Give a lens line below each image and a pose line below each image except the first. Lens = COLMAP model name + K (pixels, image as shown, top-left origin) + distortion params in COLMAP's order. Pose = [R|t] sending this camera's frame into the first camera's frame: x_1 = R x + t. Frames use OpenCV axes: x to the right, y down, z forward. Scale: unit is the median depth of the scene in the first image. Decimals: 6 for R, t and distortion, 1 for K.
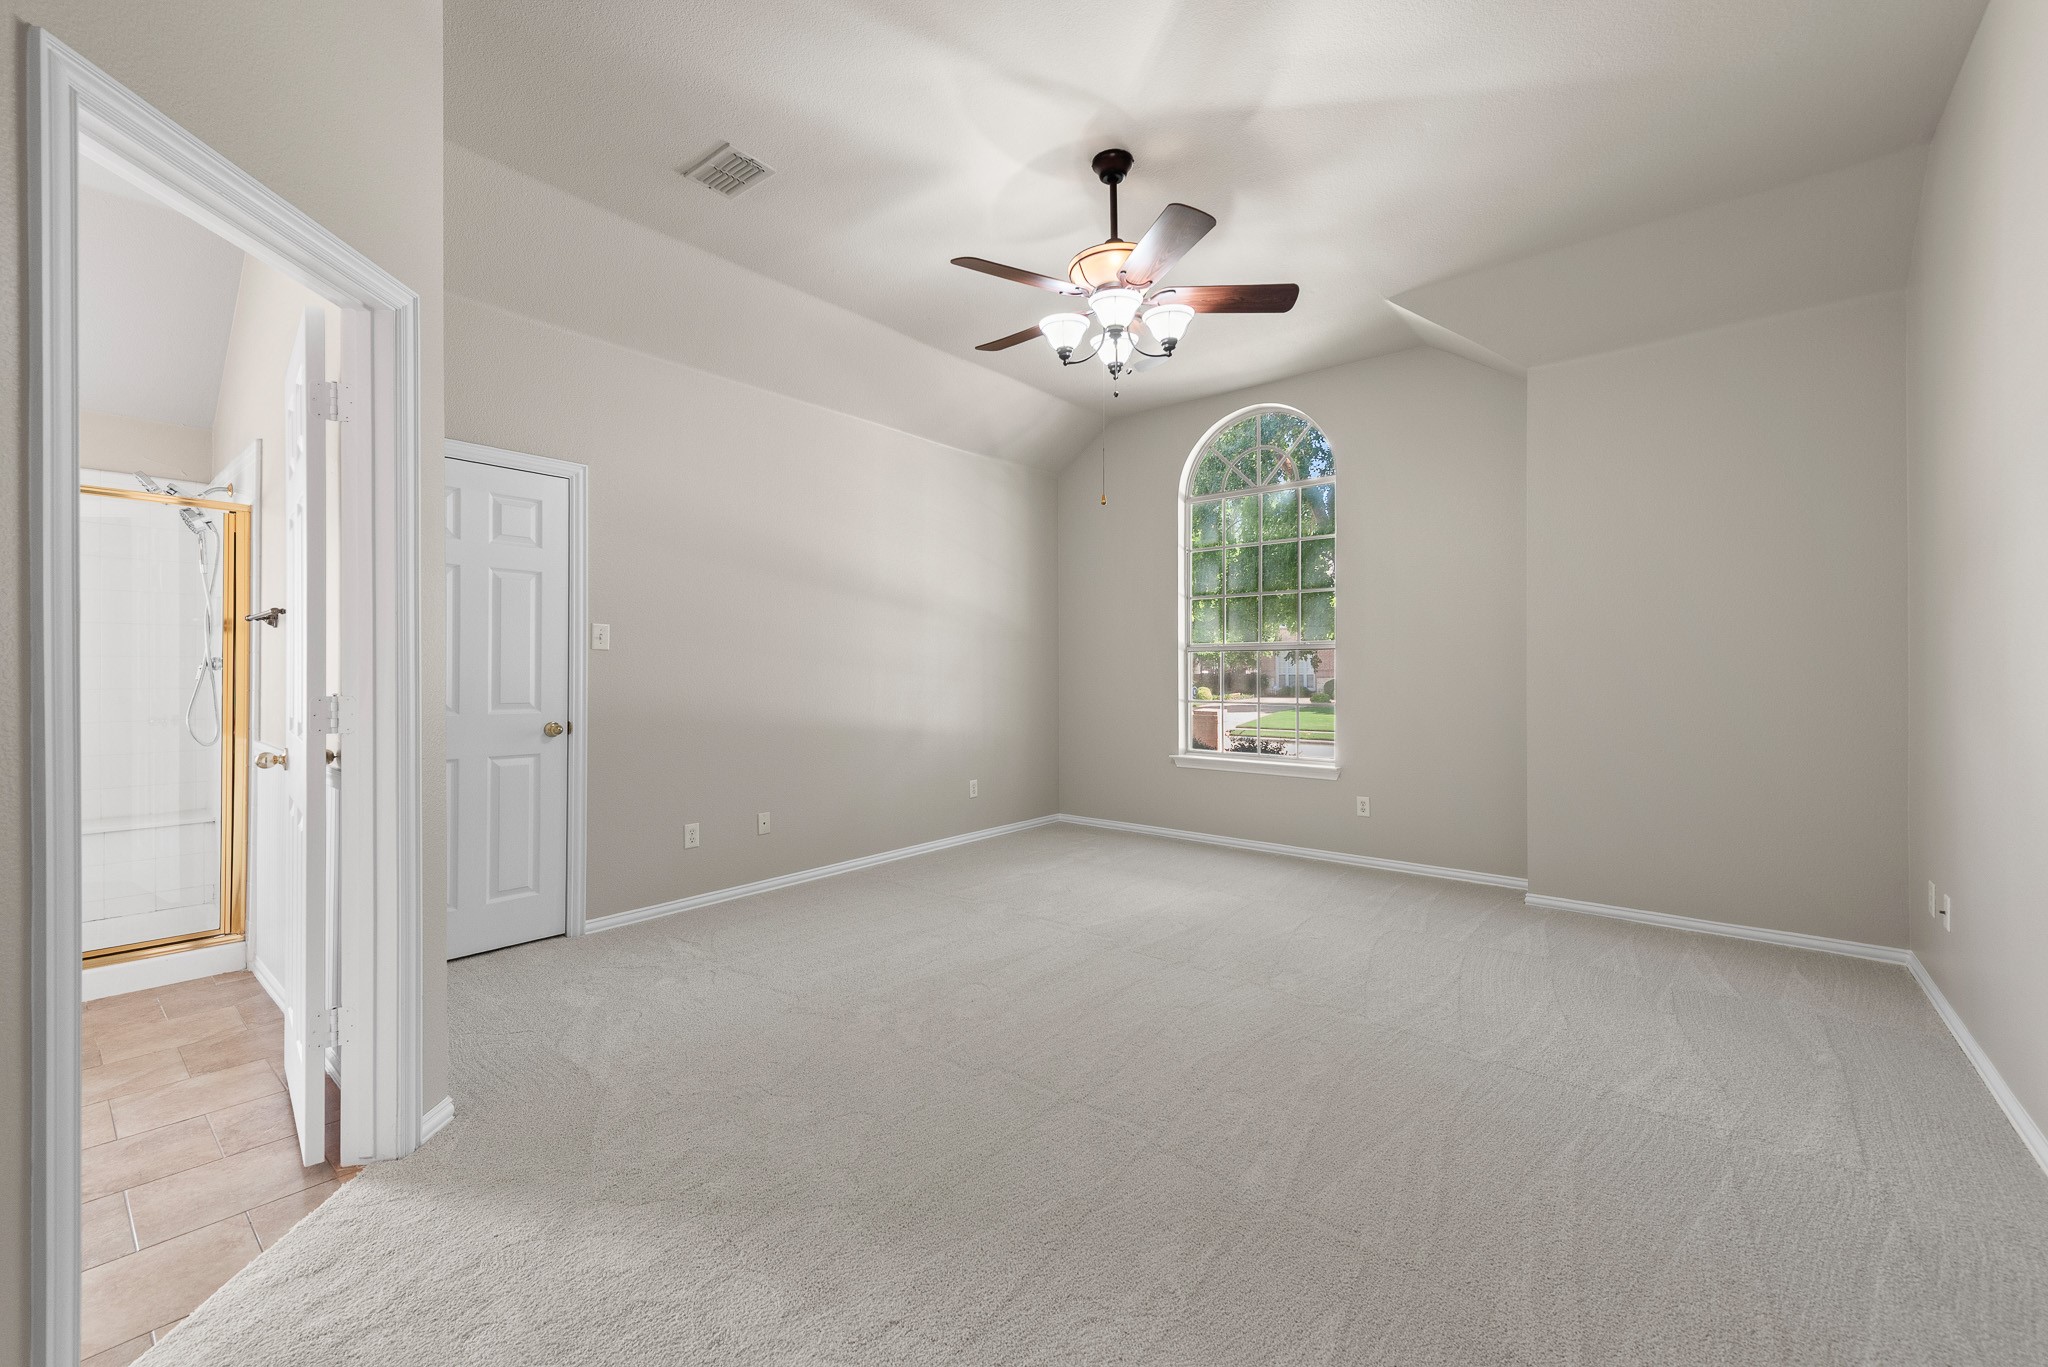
lens RADIAL K [[806.6, 0, 1036.8], [0, 806.6, 677.2], [0, 0, 1]] dist [0.012286, -0.002184]
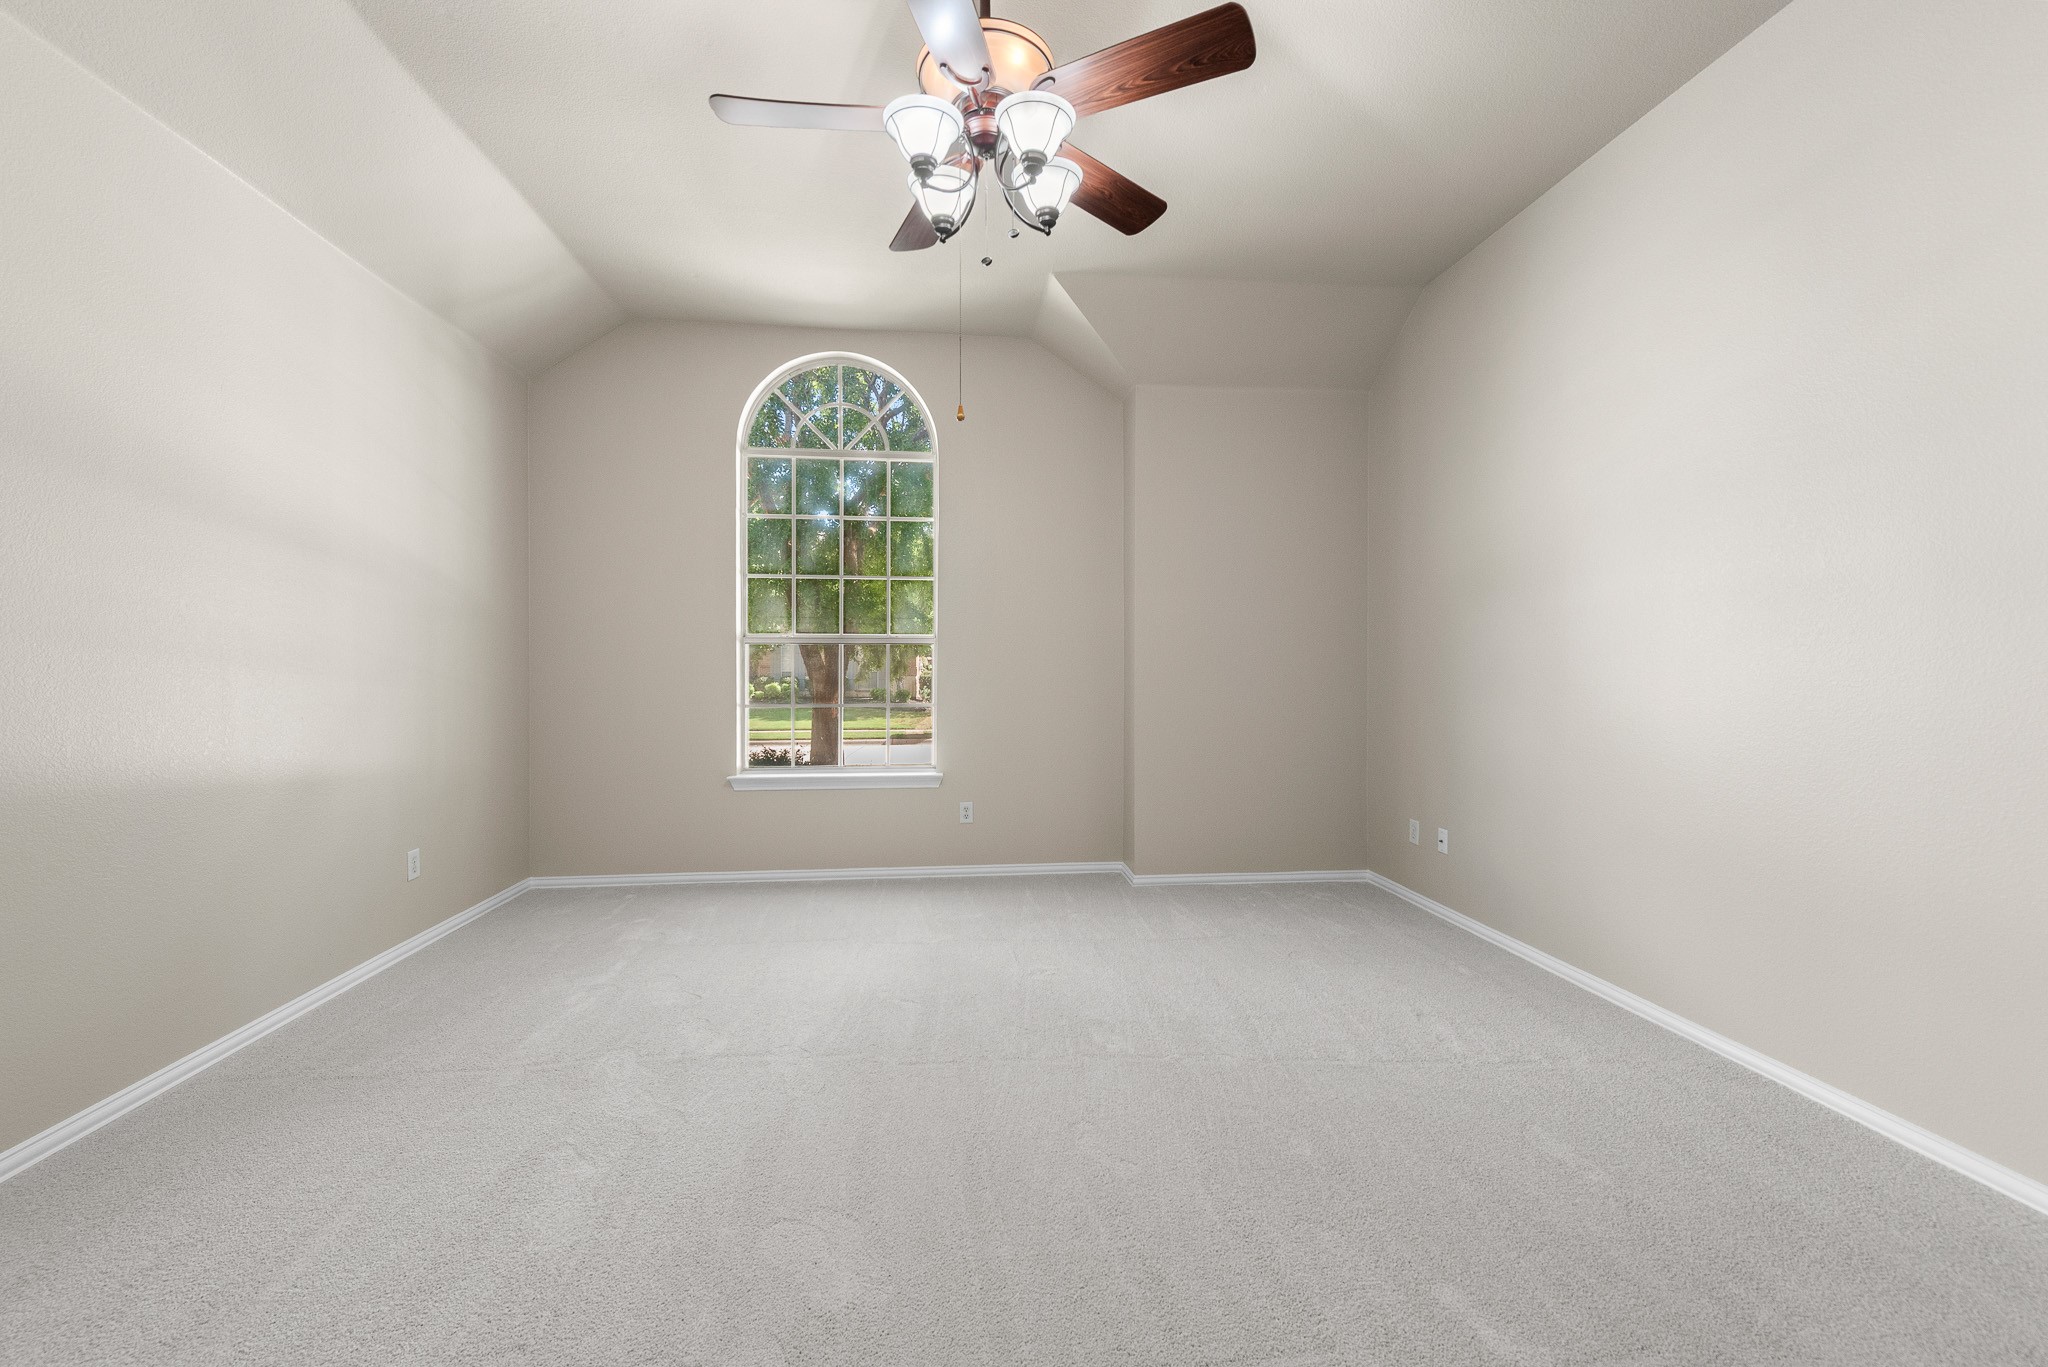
lens RADIAL K [[806.6, 0, 1015.3], [0, 806.6, 676.0], [0, 0, 1]] dist [0.012286, -0.002184]
pose [[0.705325, -0.006166, 0.708857, -0.199619], [0.004043, 0.999981, 0.004675, -0.002479], [-0.708873, -0.000431, 0.705336, 0.272641]]
